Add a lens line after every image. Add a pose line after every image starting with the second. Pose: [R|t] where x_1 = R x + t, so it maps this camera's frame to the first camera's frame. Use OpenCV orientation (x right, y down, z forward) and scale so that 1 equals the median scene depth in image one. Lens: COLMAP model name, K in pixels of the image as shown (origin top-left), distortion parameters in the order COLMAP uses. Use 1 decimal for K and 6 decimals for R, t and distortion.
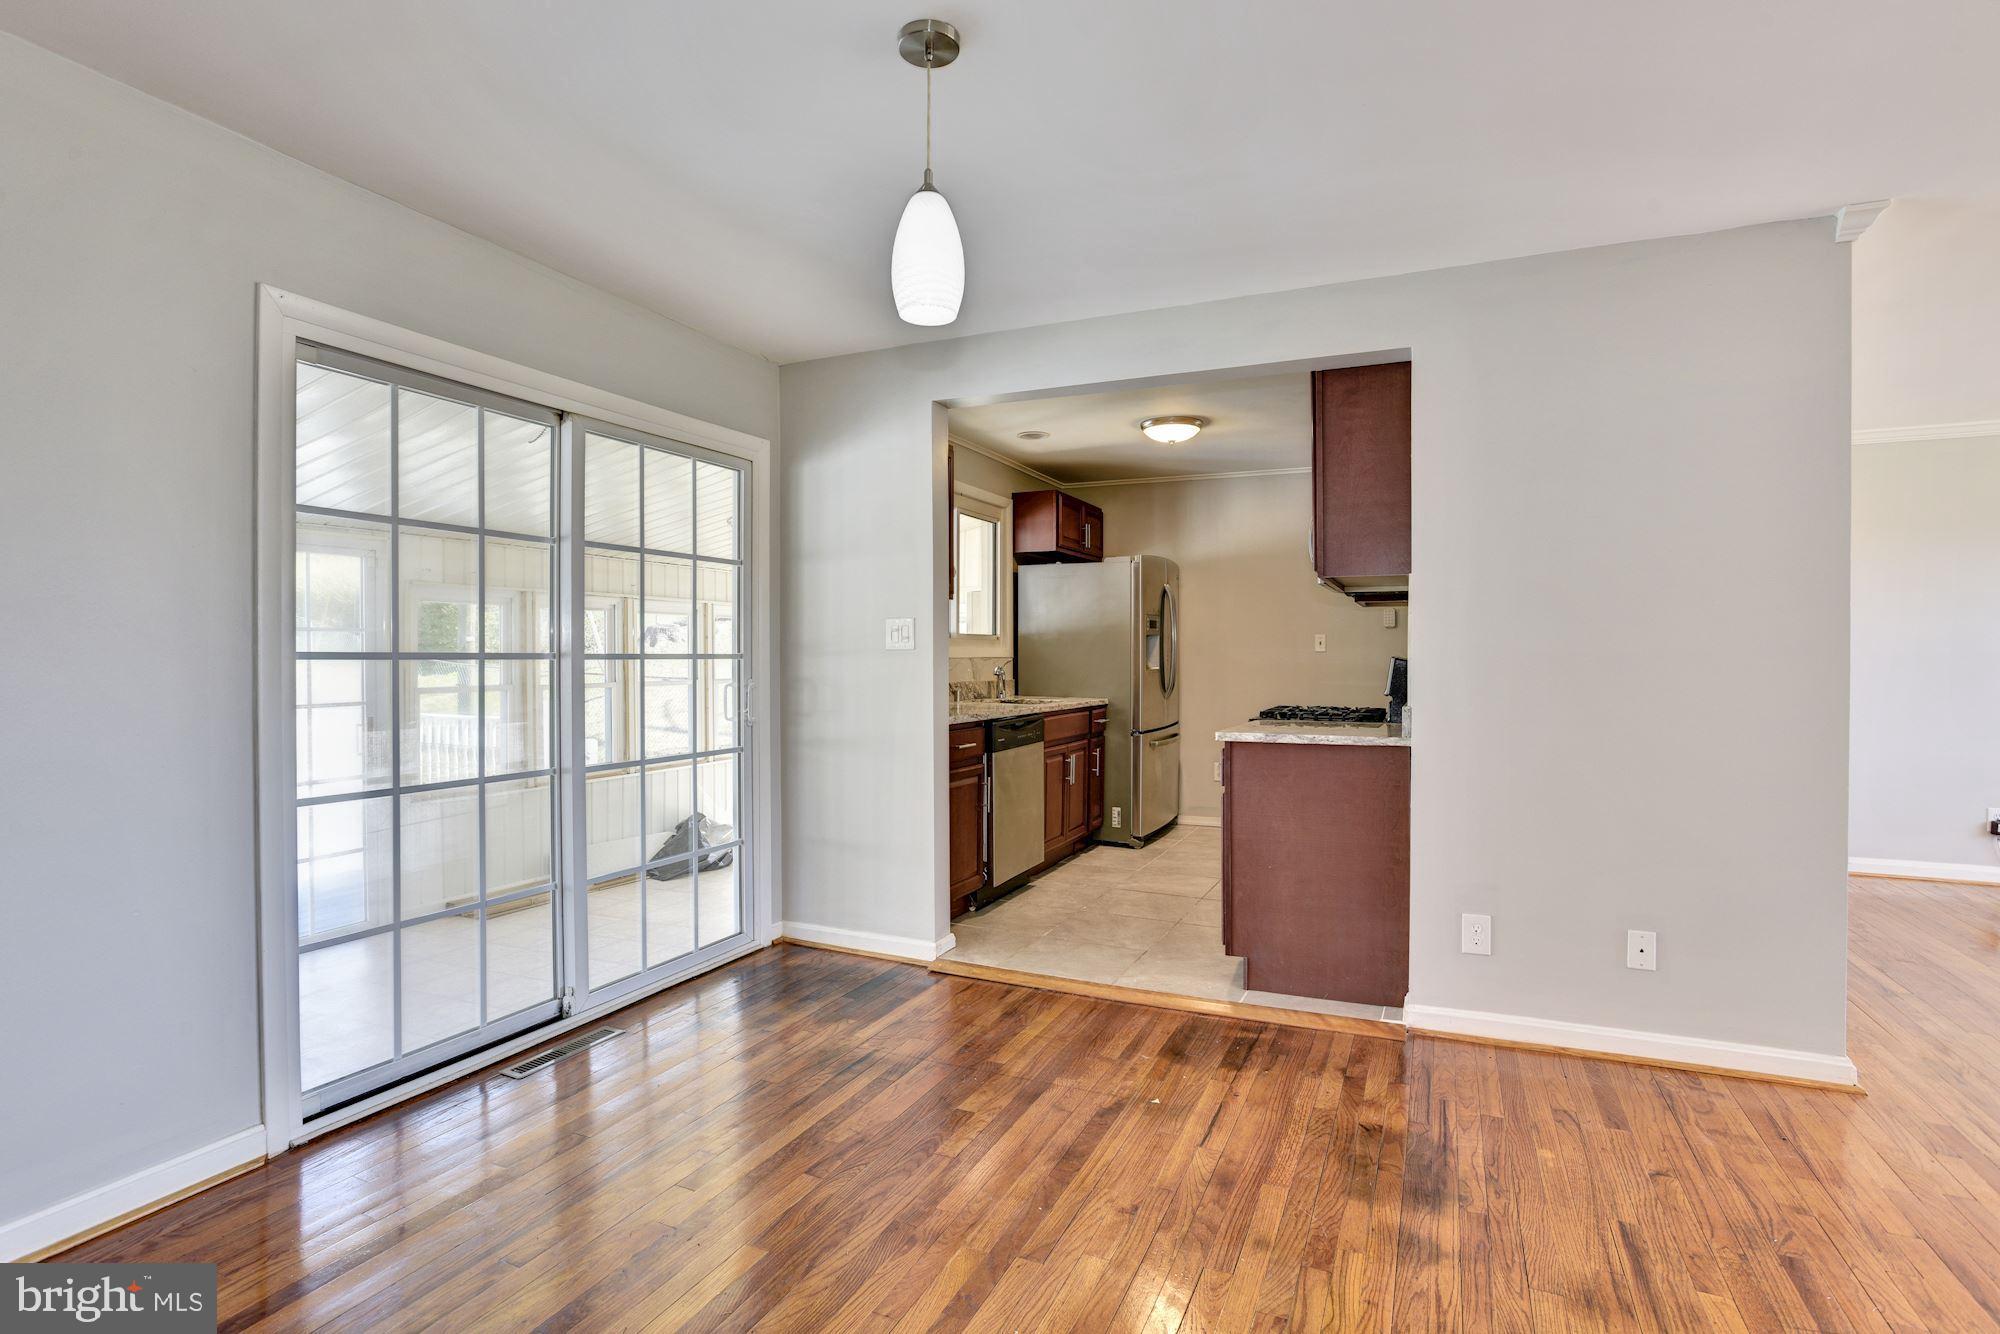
lens RADIAL K [[1007.3, 0, 1000.6], [0, 1007.3, 660.5], [0, 0, 1]] dist [-0.048651, 0.025526]
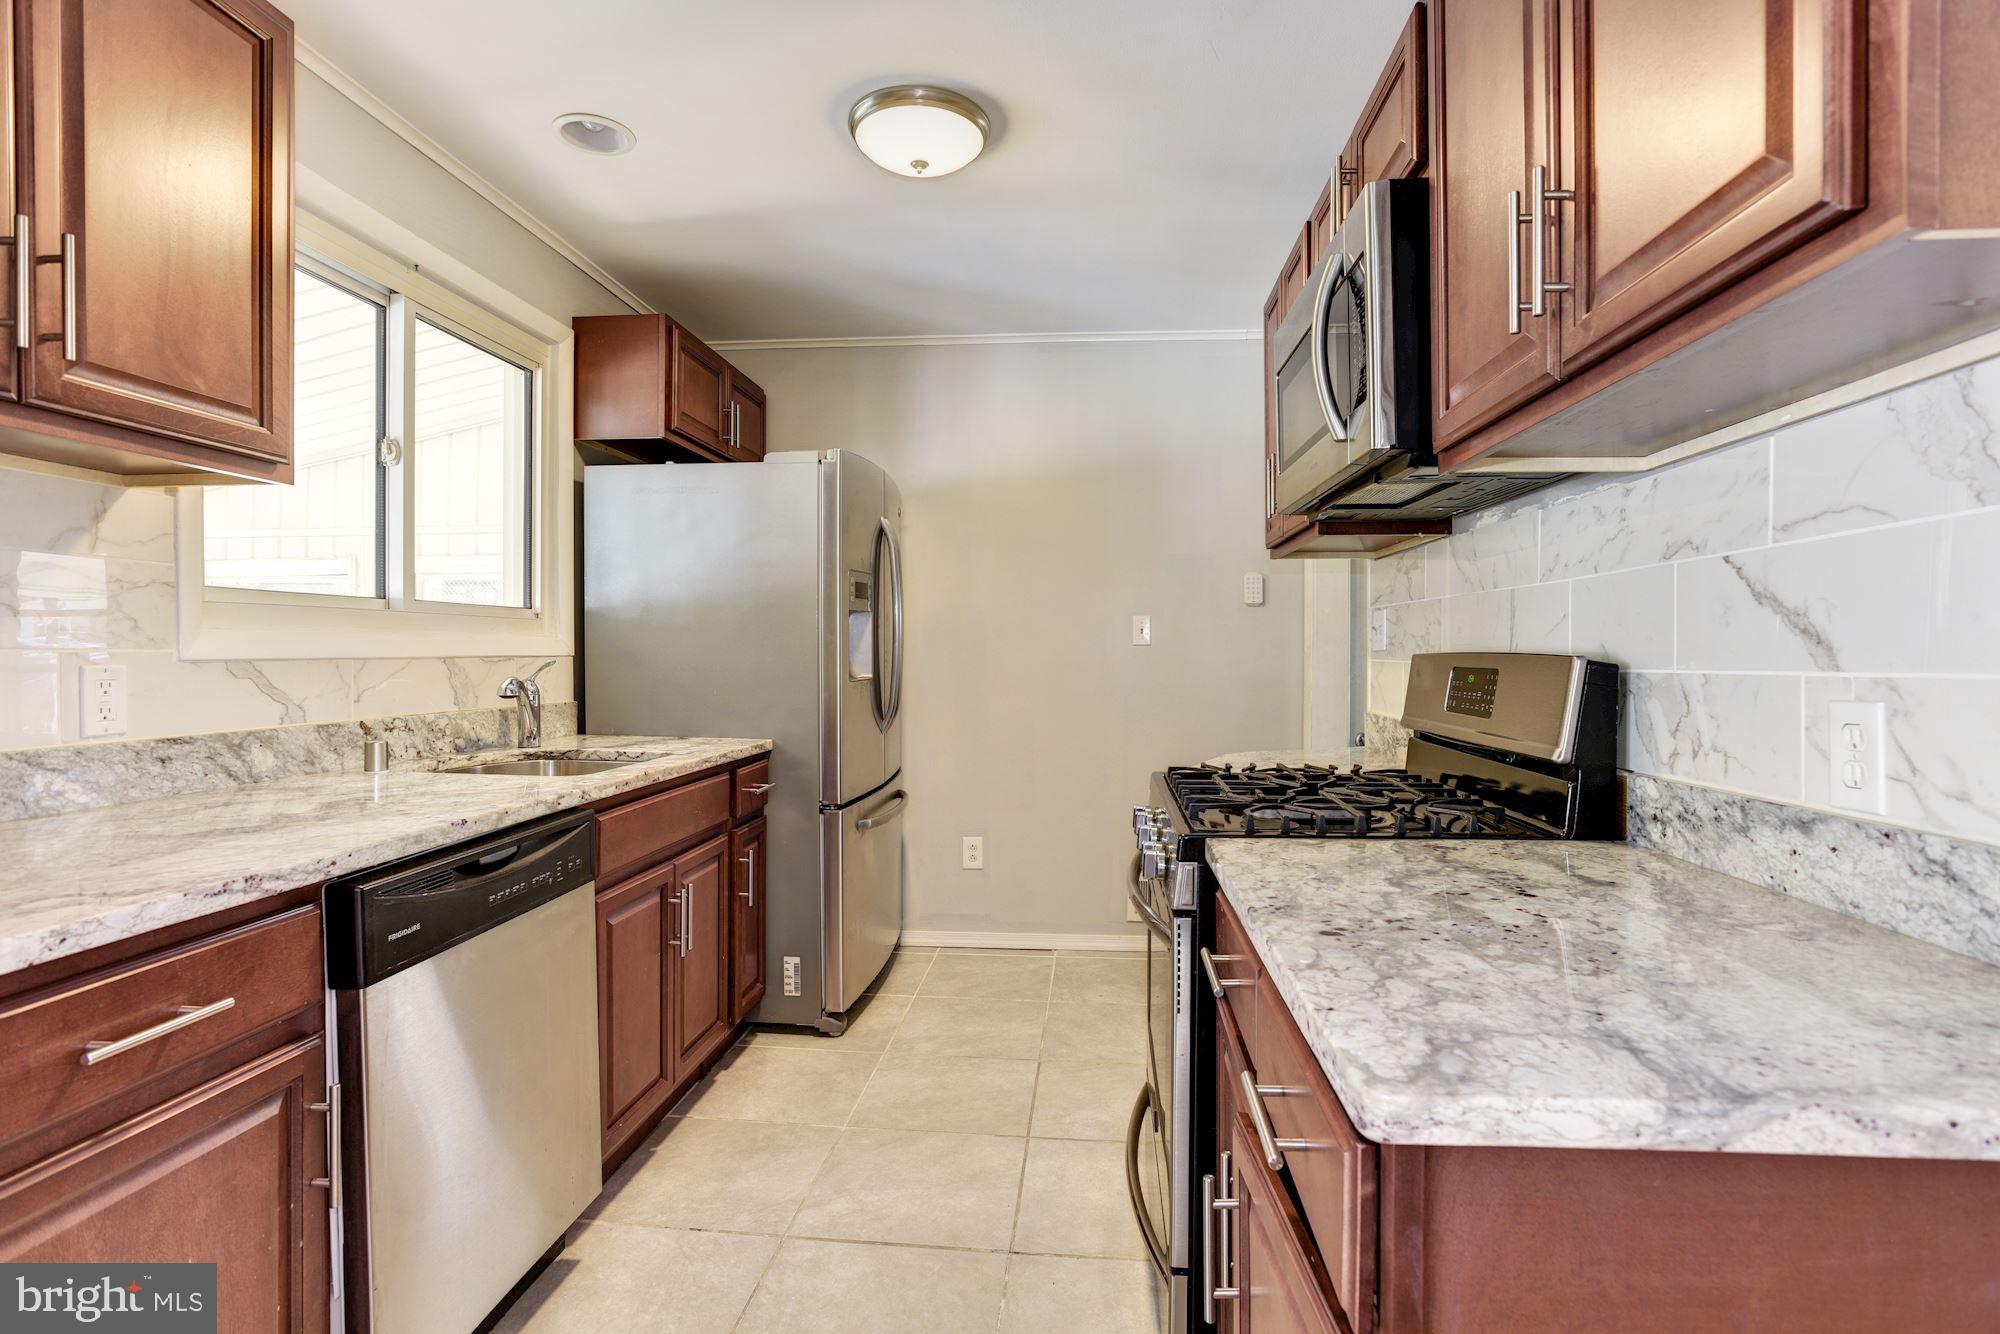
lens RADIAL K [[1007.3, 0, 1000.6], [0, 1007.3, 660.5], [0, 0, 1]] dist [-0.048651, 0.025526]
pose [[0.949424, -0.003739, 0.313976, 0.065236], [0.002510, 0.999988, 0.004319, -0.002829], [-0.313988, -0.003313, 0.949421, 0.554923]]
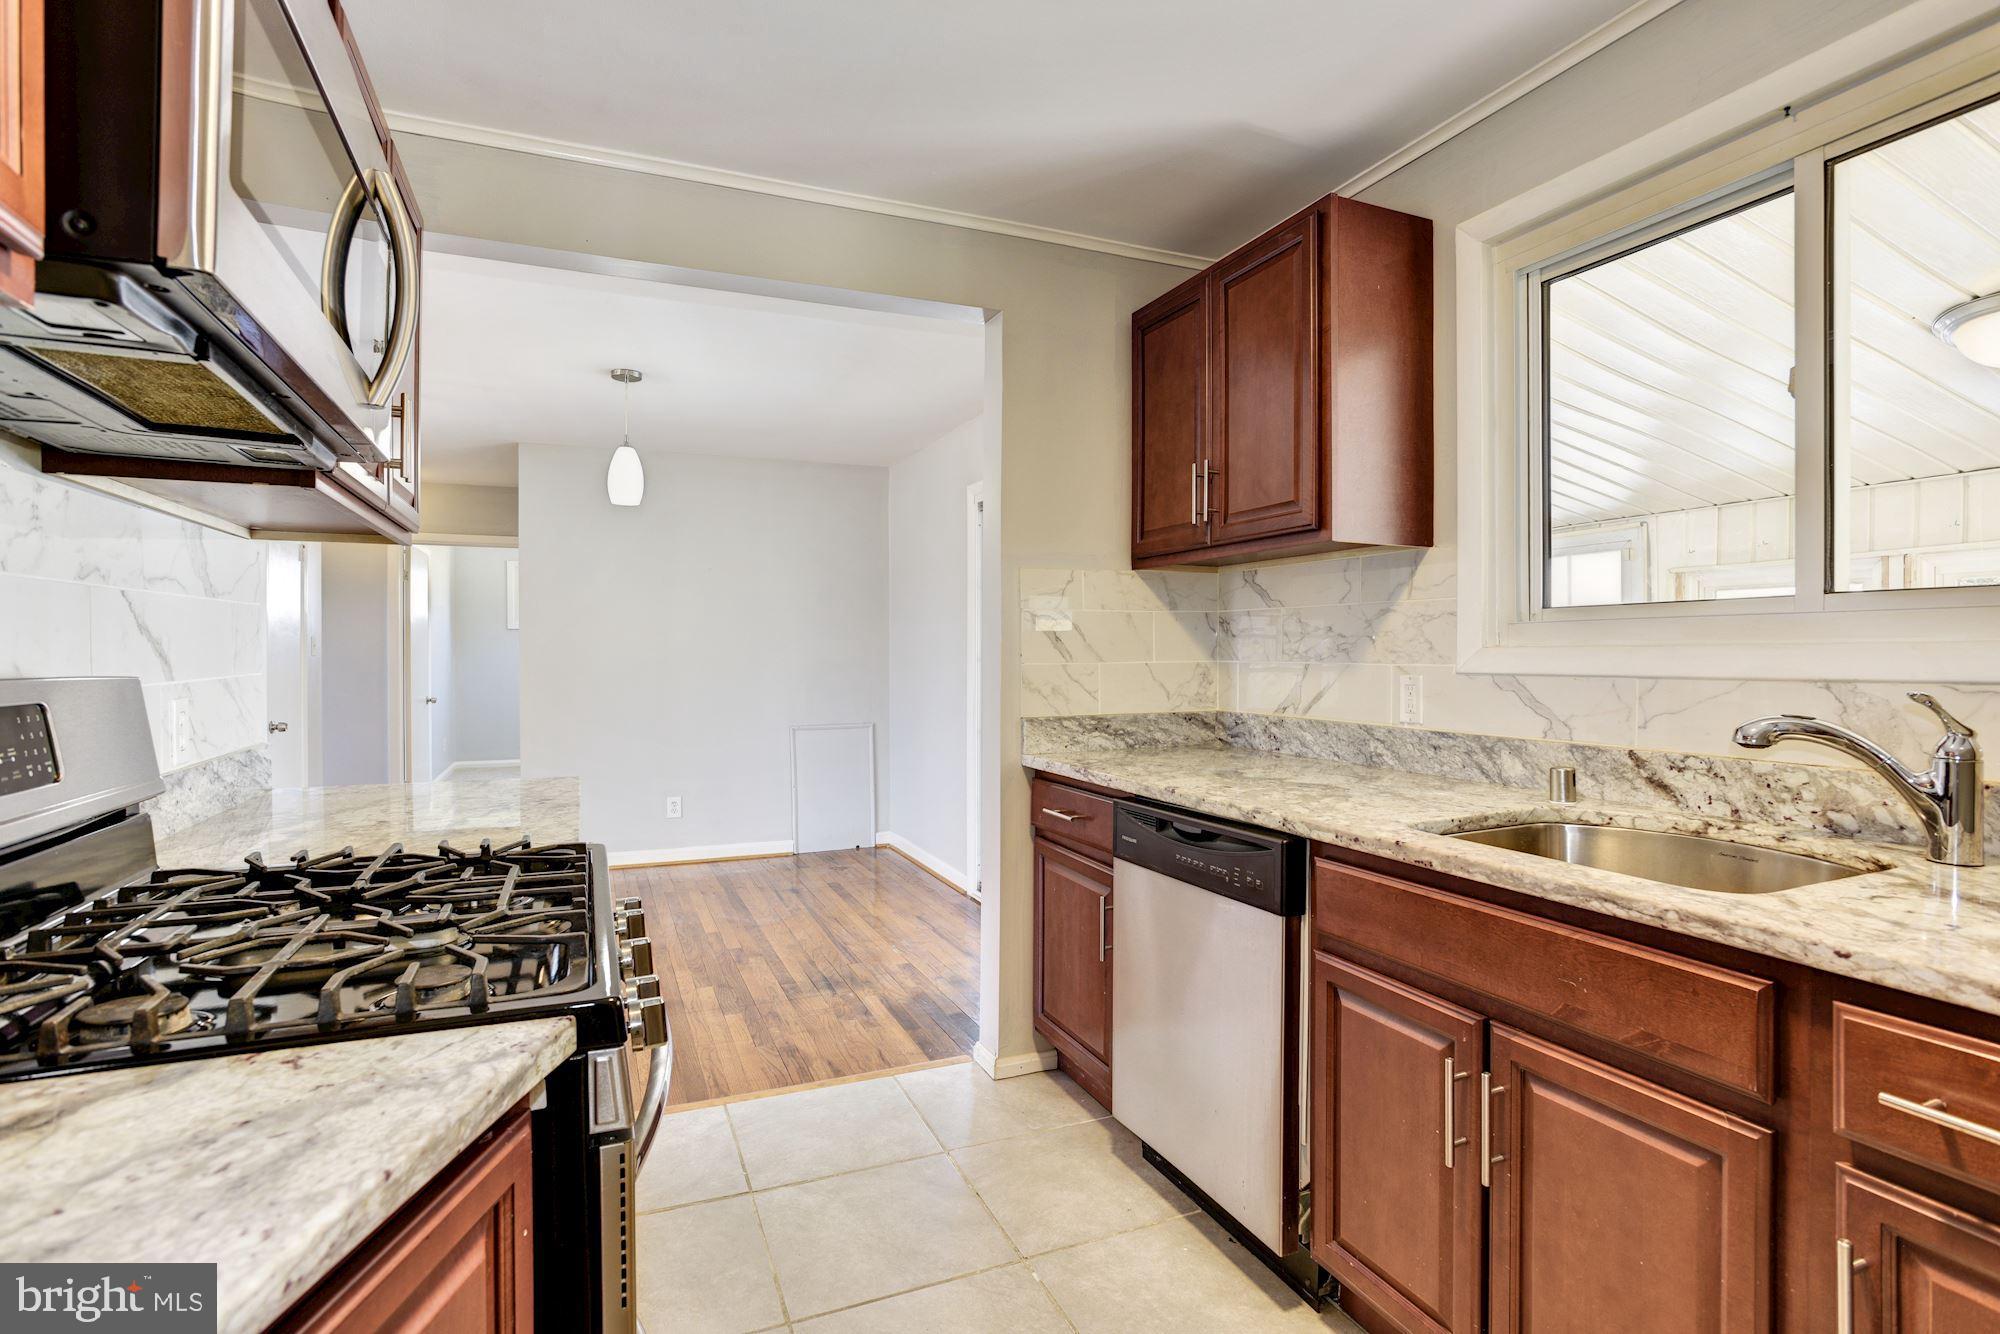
lens RADIAL K [[1025.7, 0, 1069.6], [0, 1025.7, 663.0], [0, 0, 1]] dist [-0.064333, 0.035549]
pose [[-0.655860, 0.004420, -0.754869, 0.326252], [-0.005997, 0.999921, 0.011066, -0.009751], [0.754858, 0.011785, -0.655782, 1.081967]]
